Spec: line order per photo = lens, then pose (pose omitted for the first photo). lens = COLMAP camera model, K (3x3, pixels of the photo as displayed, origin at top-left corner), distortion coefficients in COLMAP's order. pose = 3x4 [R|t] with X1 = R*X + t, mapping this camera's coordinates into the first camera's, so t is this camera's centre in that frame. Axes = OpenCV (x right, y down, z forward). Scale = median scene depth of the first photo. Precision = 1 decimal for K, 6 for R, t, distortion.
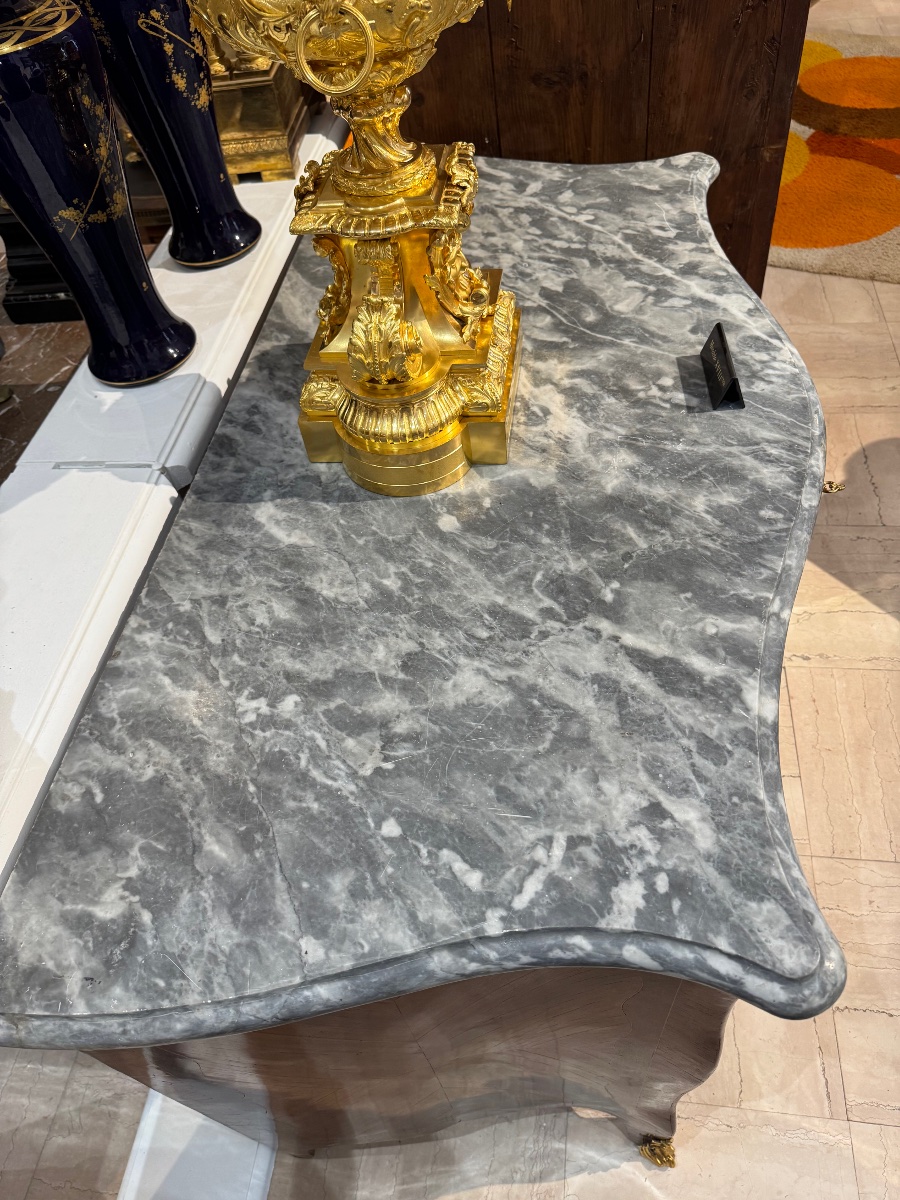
lens RADIAL K [[869.9, 0, 450.0], [0, 869.9, 600.0], [0, 0, 1]] dist [0.004217, -0.001337]
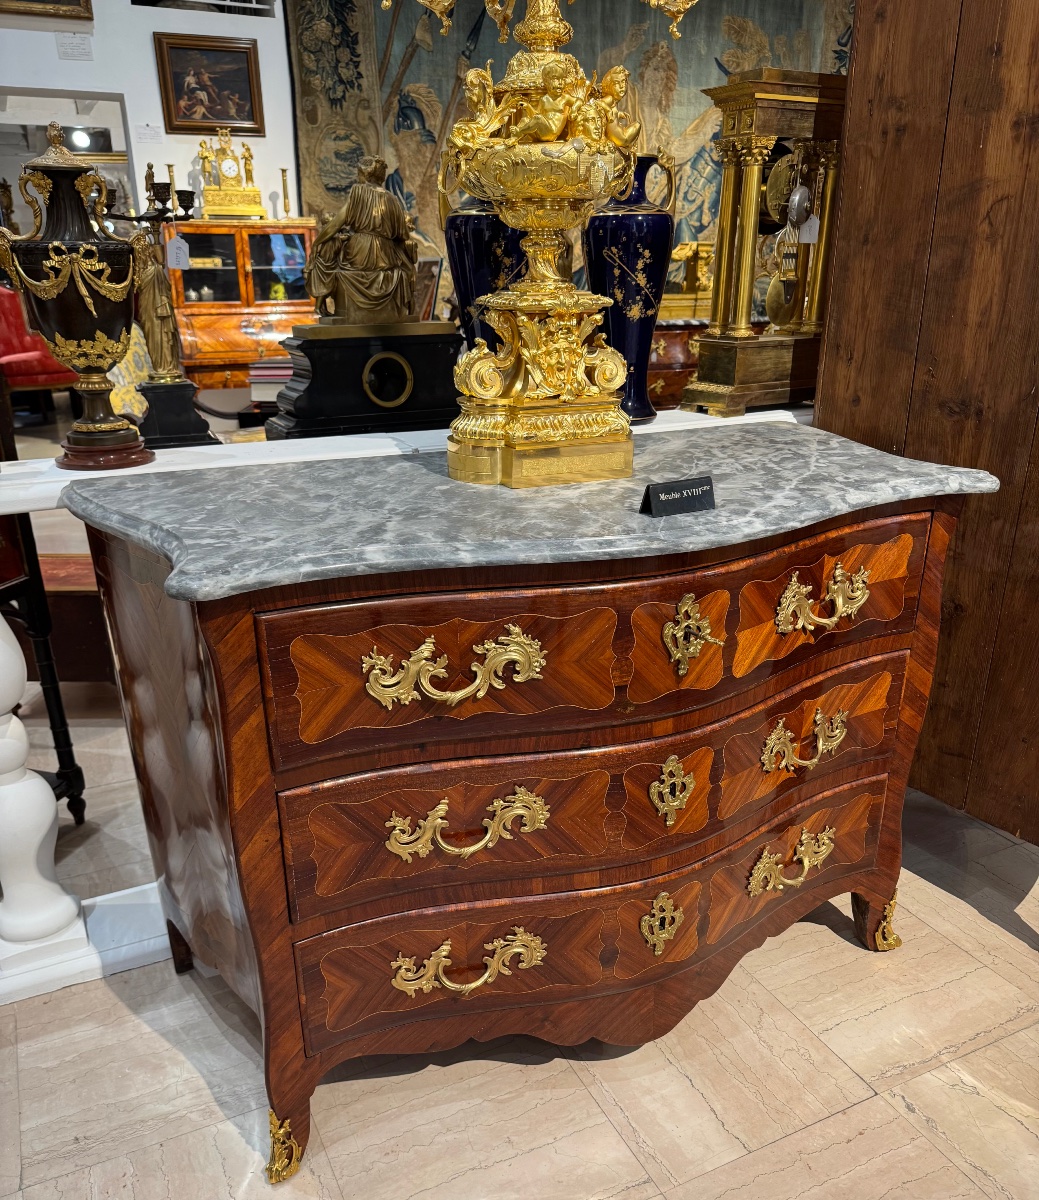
lens RADIAL K [[990.0, 0, 520.6], [0, 990.0, 699.2], [0, 0, 1]] dist [0.063735, -0.088416]
pose [[0.546687, 0.436628, -0.714485, 1.234954], [-0.677683, 0.731894, -0.071260, 0.175531], [0.491813, 0.523151, 0.696012, 0.074493]]
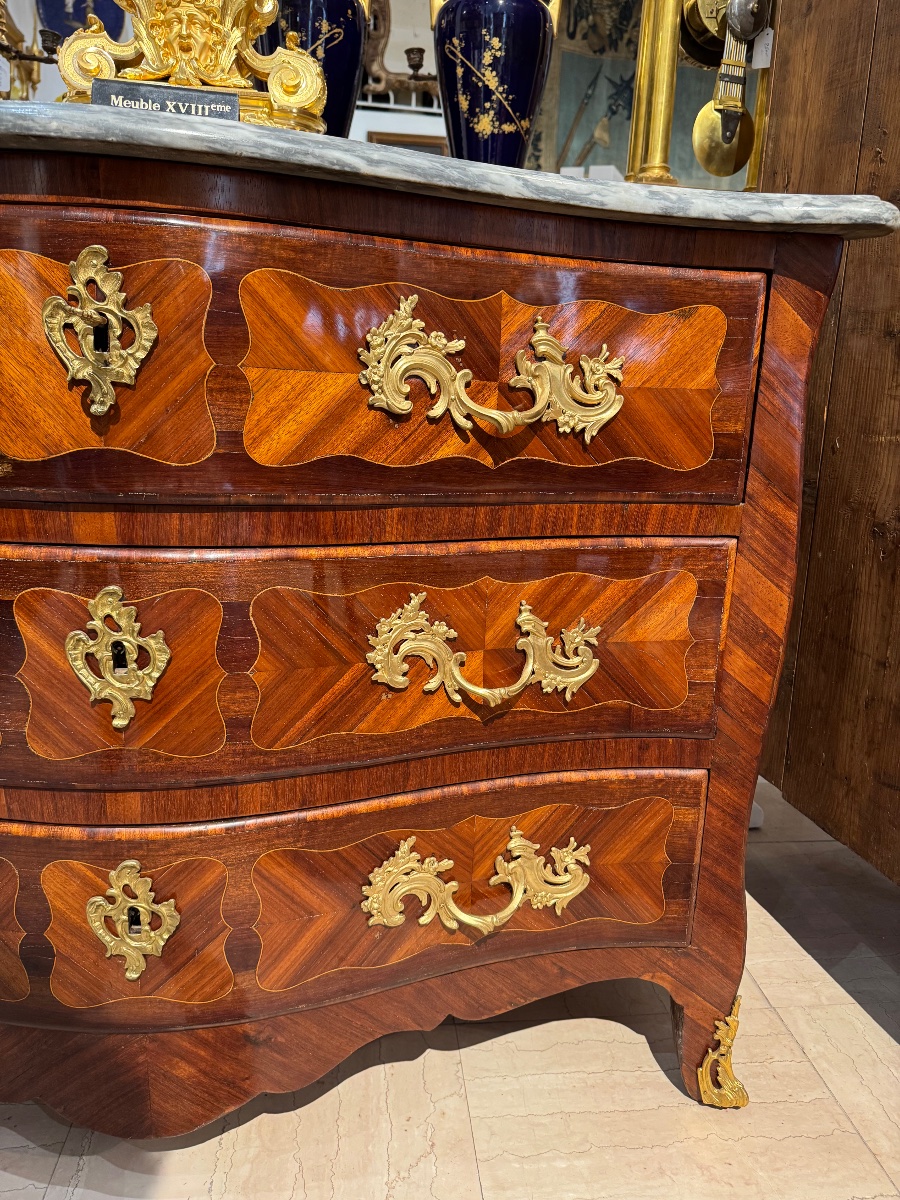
lens RADIAL K [[869.9, 0, 450.0], [0, 869.9, 600.0], [0, 0, 1]] dist [0.004217, -0.001337]
pose [[0.234053, 0.346598, -0.908344, 1.060704], [-0.787081, 0.616006, 0.032243, -0.217396], [0.570721, 0.707394, 0.416979, 1.042667]]
